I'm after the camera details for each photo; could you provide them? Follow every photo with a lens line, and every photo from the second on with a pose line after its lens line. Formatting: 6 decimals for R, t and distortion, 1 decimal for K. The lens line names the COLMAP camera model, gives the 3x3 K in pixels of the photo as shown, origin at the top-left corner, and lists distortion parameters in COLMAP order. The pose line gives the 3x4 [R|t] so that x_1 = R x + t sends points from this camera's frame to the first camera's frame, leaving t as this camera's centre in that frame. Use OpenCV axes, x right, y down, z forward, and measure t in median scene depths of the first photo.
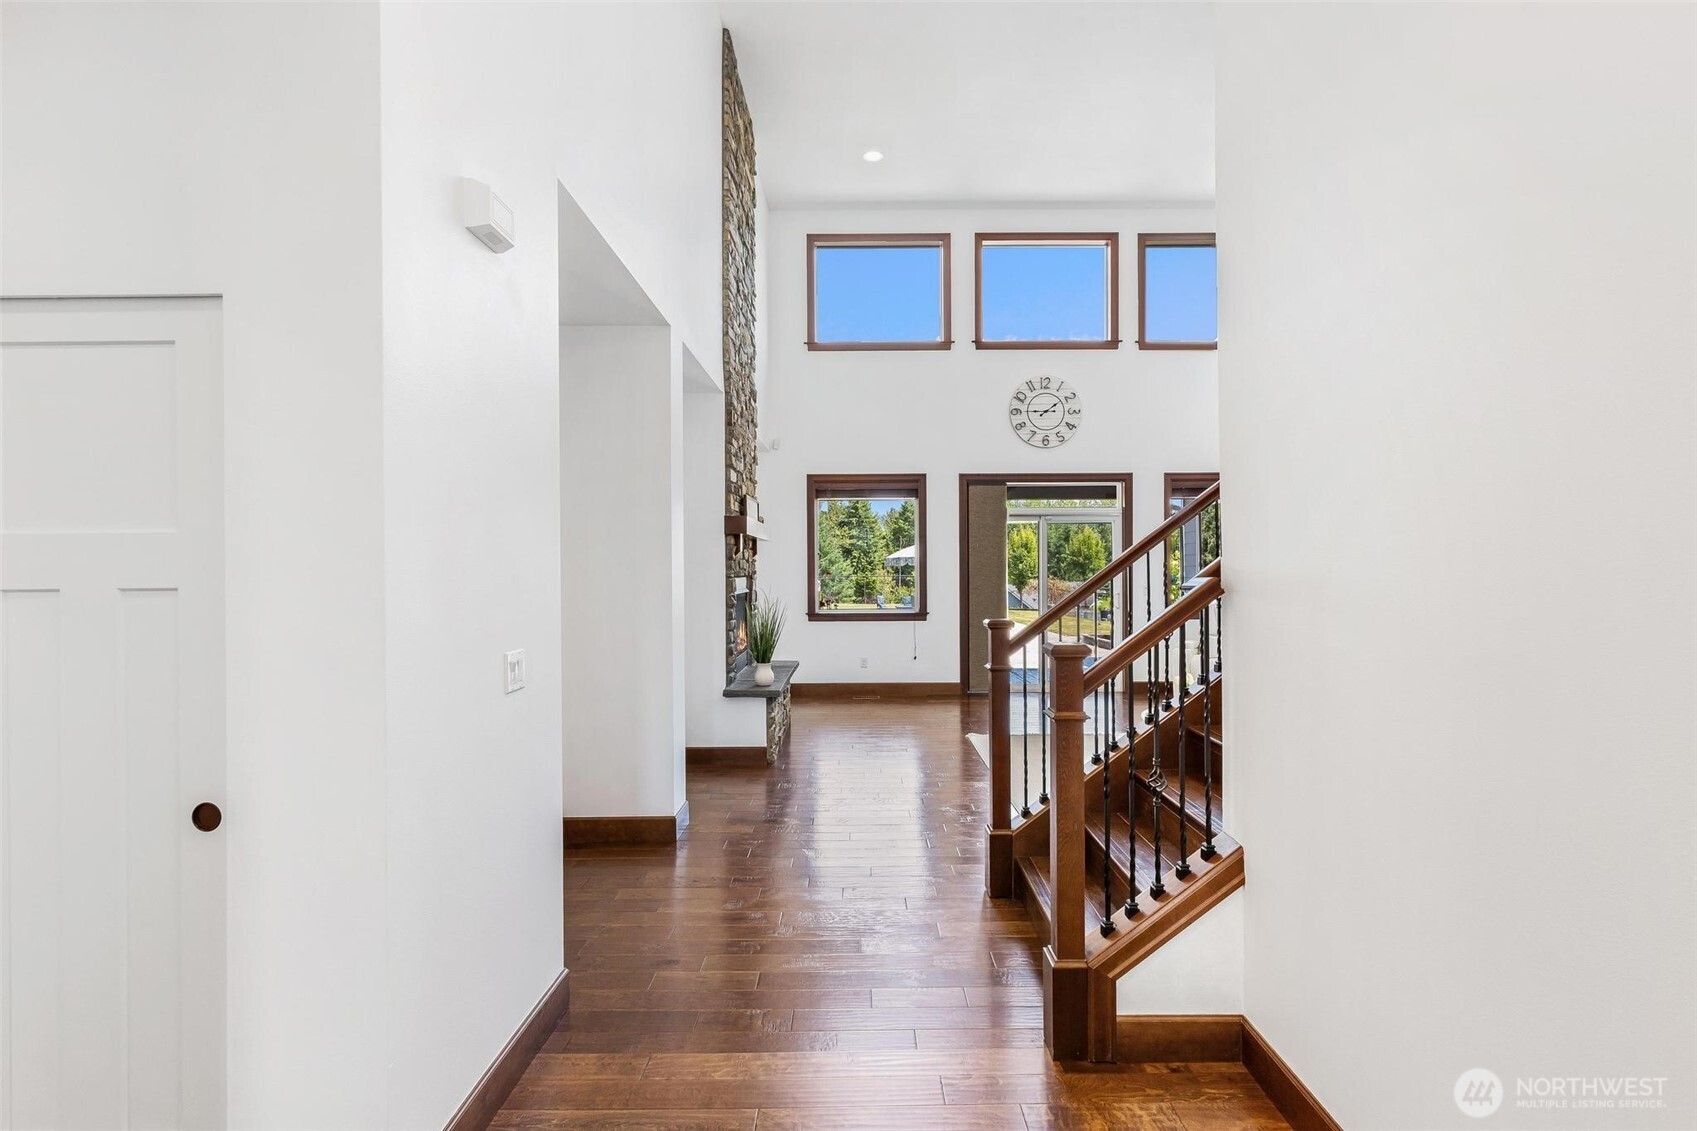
lens RADIAL K [[831.3, 0, 847.5], [0, 831.3, 564.5], [0, 0, 1]] dist [0.001874, 0.001048]
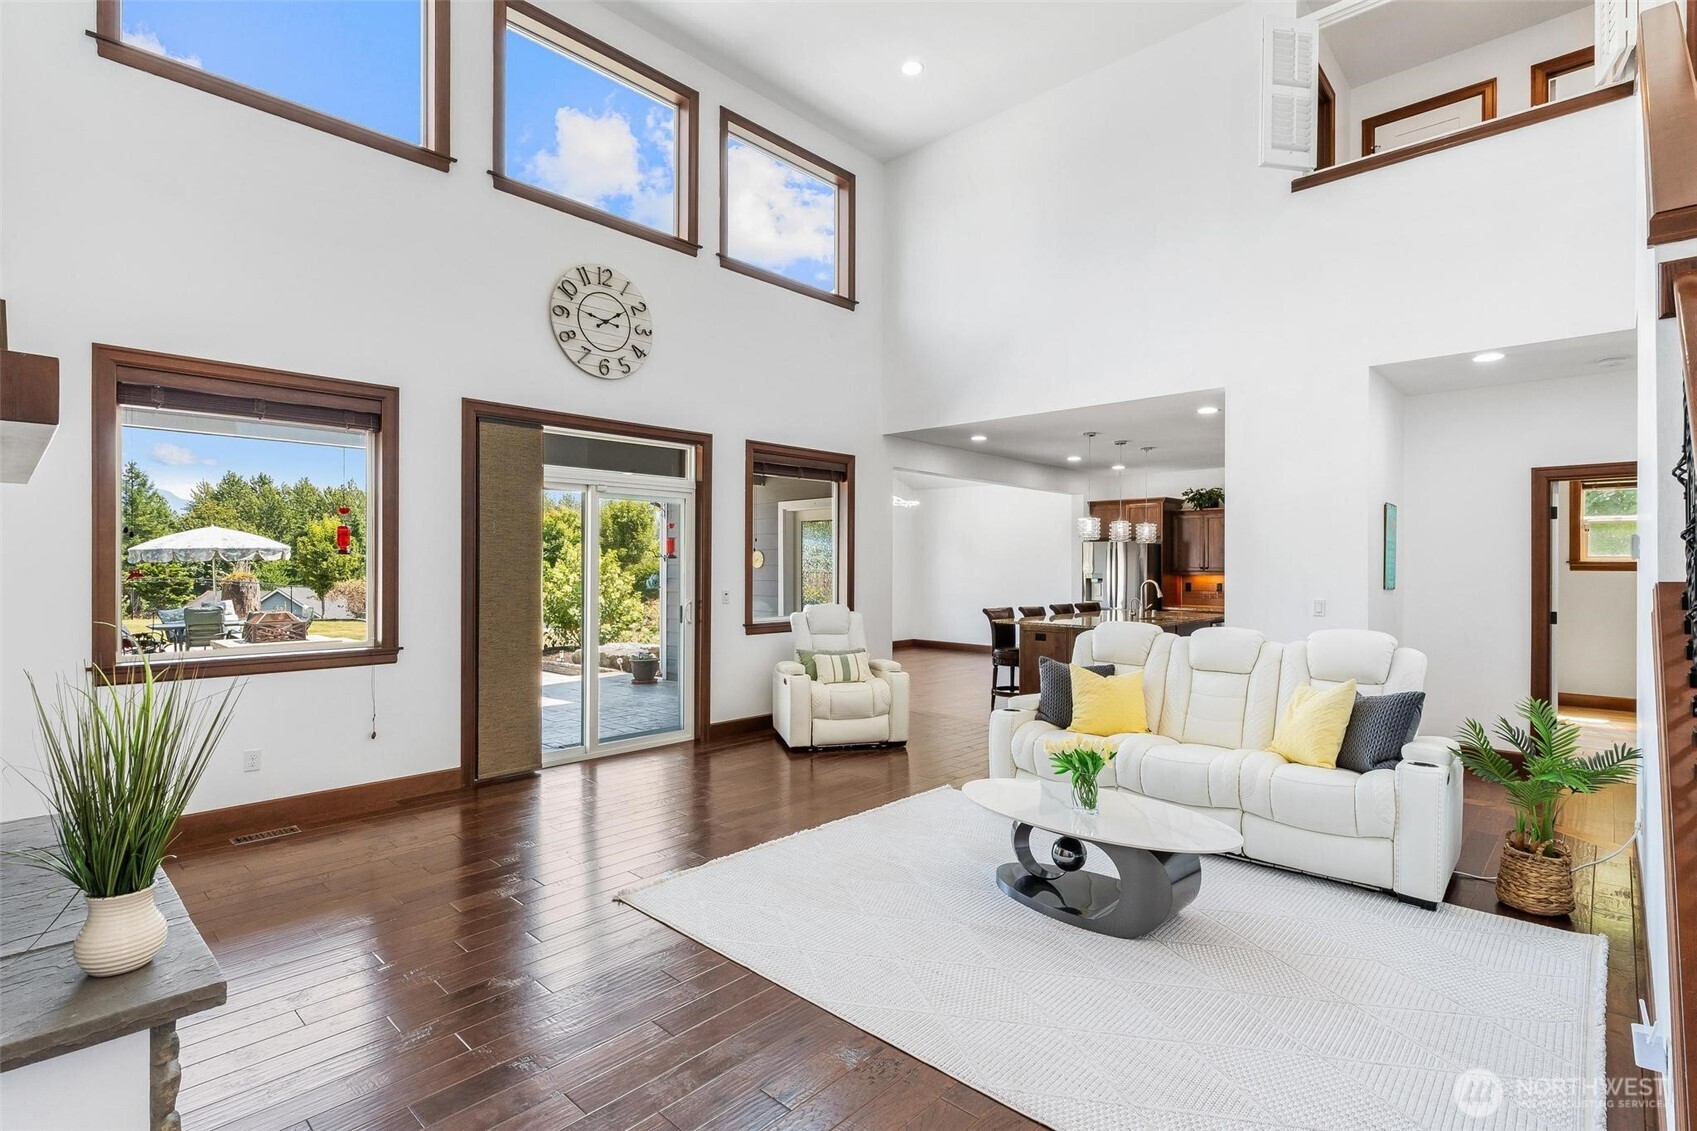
lens RADIAL K [[815.0, 0, 857.4], [0, 815.0, 570.1], [0, 0, 1]] dist [0.000609, -0.000821]
pose [[0.666609, 0.002095, 0.745405, -0.099198], [-0.006906, 0.999970, 0.003366, 0.004025], [-0.745376, -0.007392, 0.666603, 0.432141]]
